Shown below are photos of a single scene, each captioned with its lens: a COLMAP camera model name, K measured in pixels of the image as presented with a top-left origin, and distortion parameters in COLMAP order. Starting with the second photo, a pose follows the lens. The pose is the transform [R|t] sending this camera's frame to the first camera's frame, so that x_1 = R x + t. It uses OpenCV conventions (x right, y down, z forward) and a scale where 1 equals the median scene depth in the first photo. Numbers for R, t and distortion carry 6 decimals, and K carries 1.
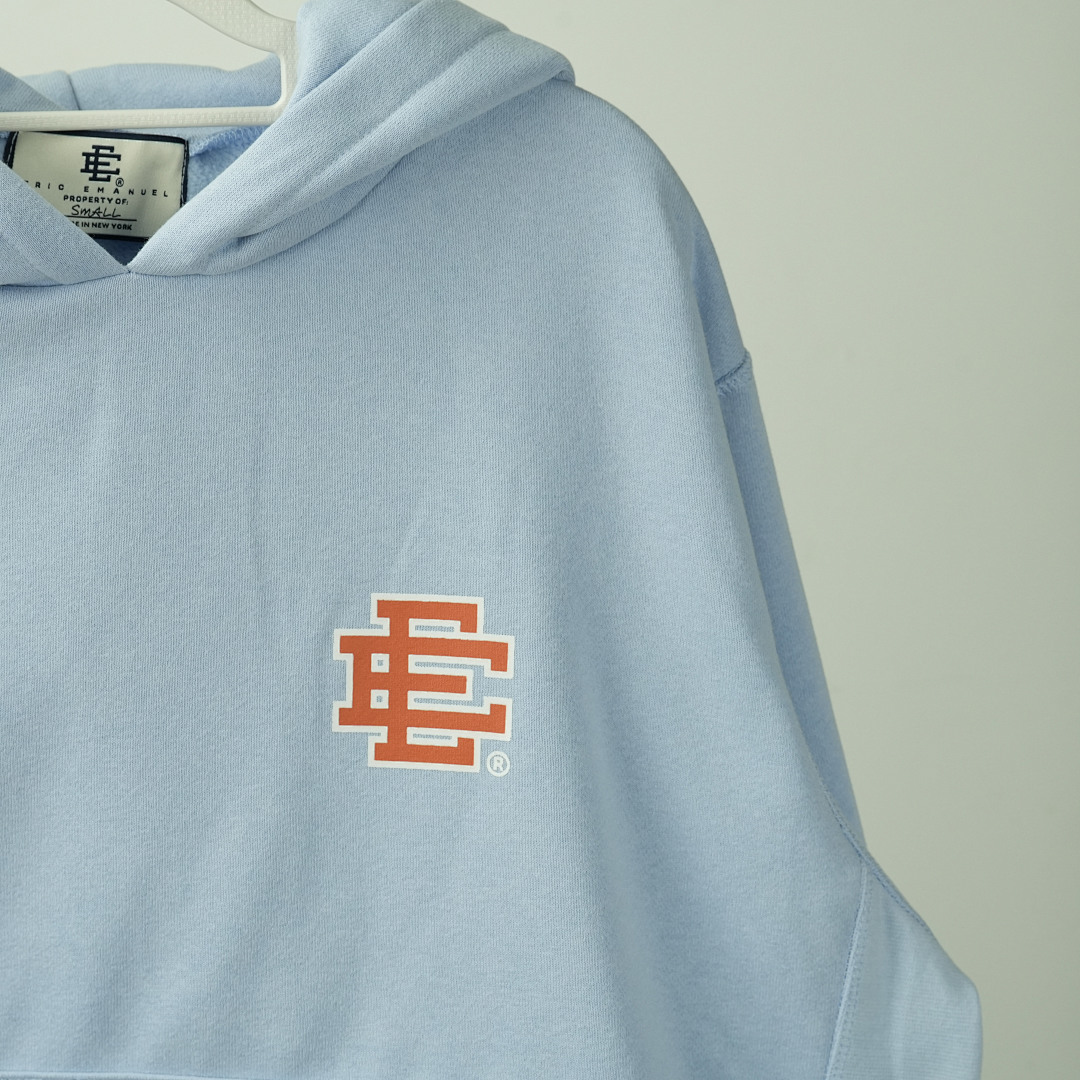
lens RADIAL K [[3376.6, 0, 540.0], [0, 3376.6, 540.0], [0, 0, 1]] dist [0.036806, 0.291154]
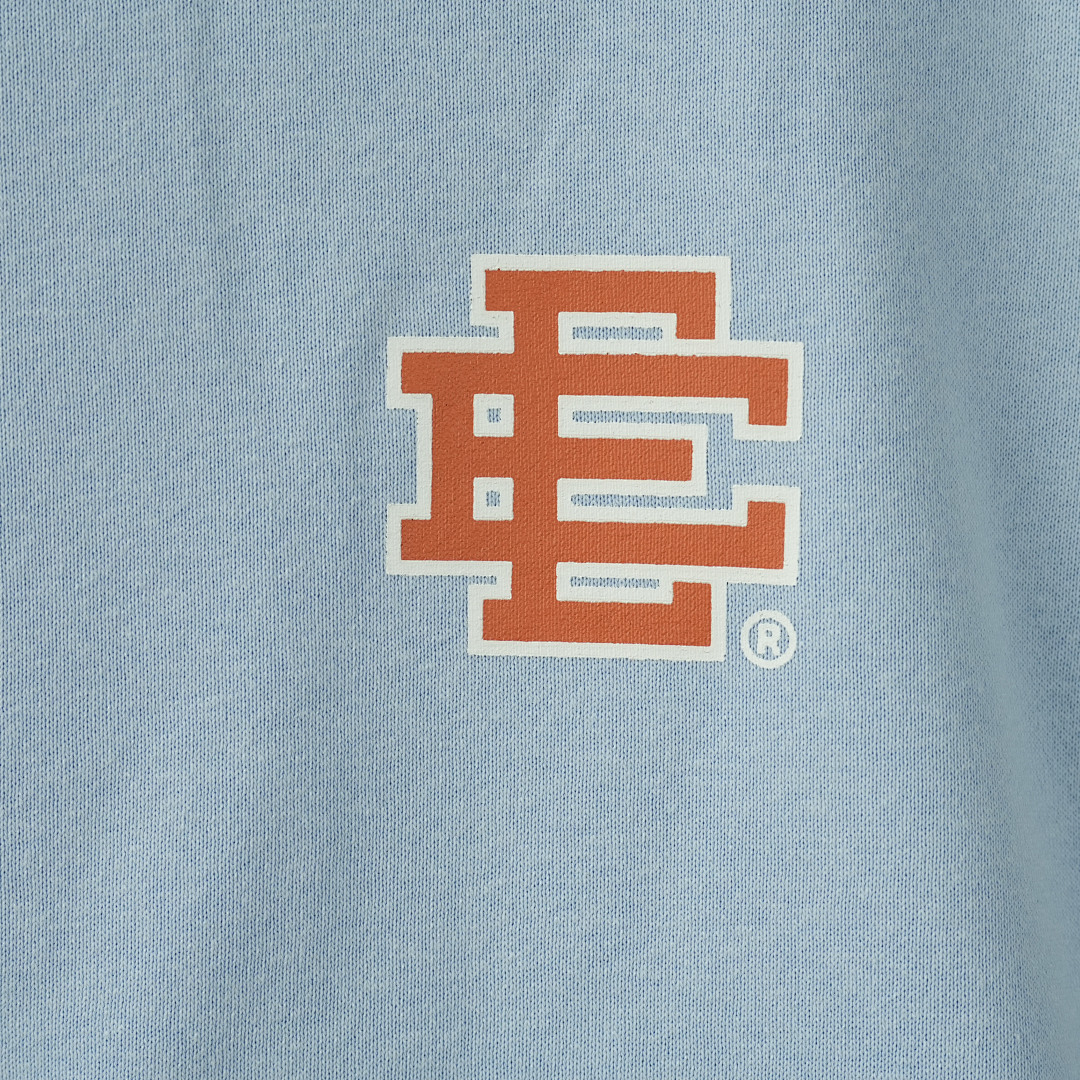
lens RADIAL K [[3376.6, 0, 540.0], [0, 3376.6, 540.0], [0, 0, 1]] dist [0.036806, 0.291154]
pose [[0.999845, -0.016102, 0.007049, -0.044835], [0.016462, 0.998384, -0.054387, 0.076858], [-0.006162, 0.054494, 0.998495, 0.565008]]
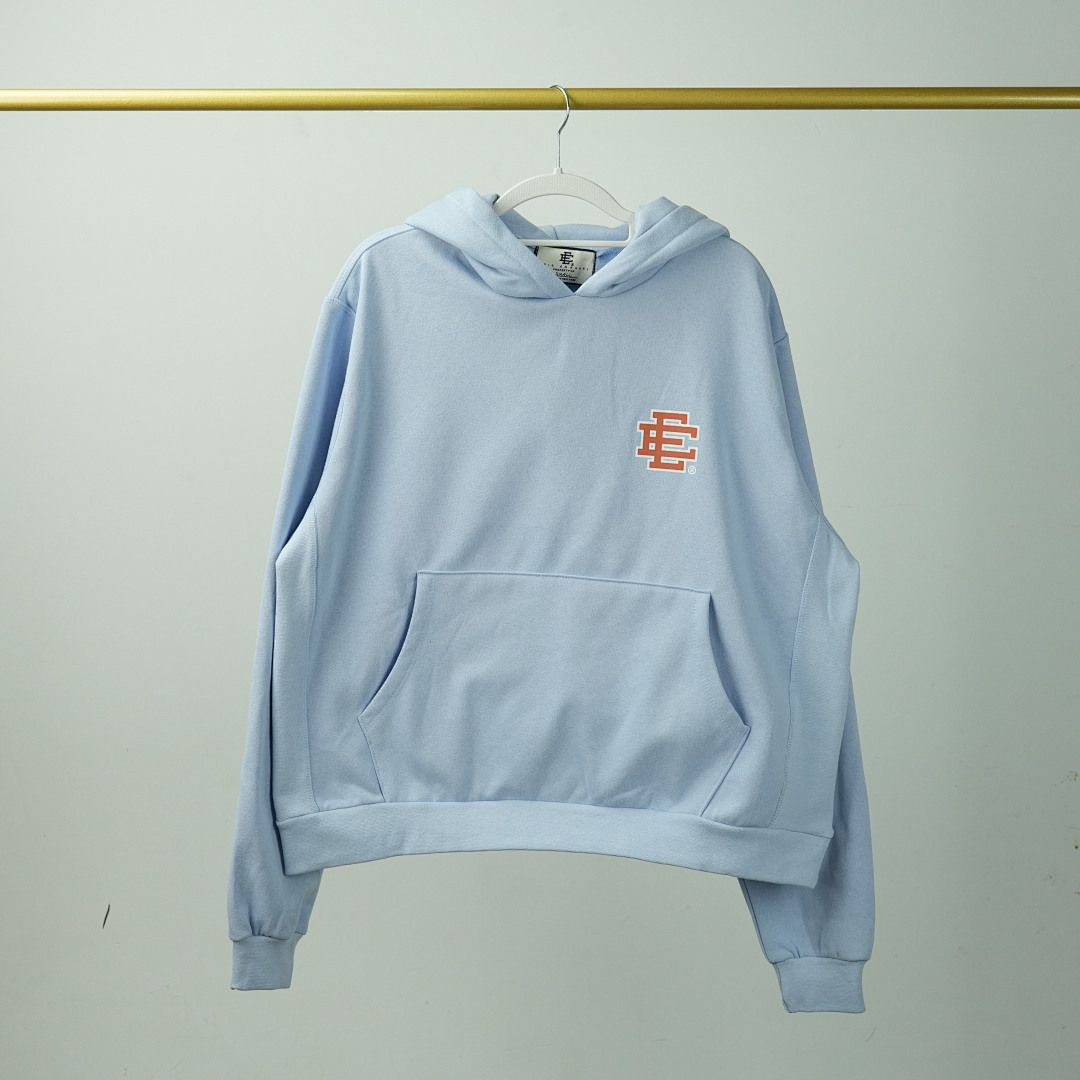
lens RADIAL K [[3376.6, 0, 540.0], [0, 3376.6, 540.0], [0, 0, 1]] dist [0.036806, 0.291154]
pose [[0.996293, 0.046638, -0.072281, 0.070020], [-0.049037, 0.998291, -0.031778, 0.225082], [0.070675, 0.035205, 0.996878, -1.897927]]
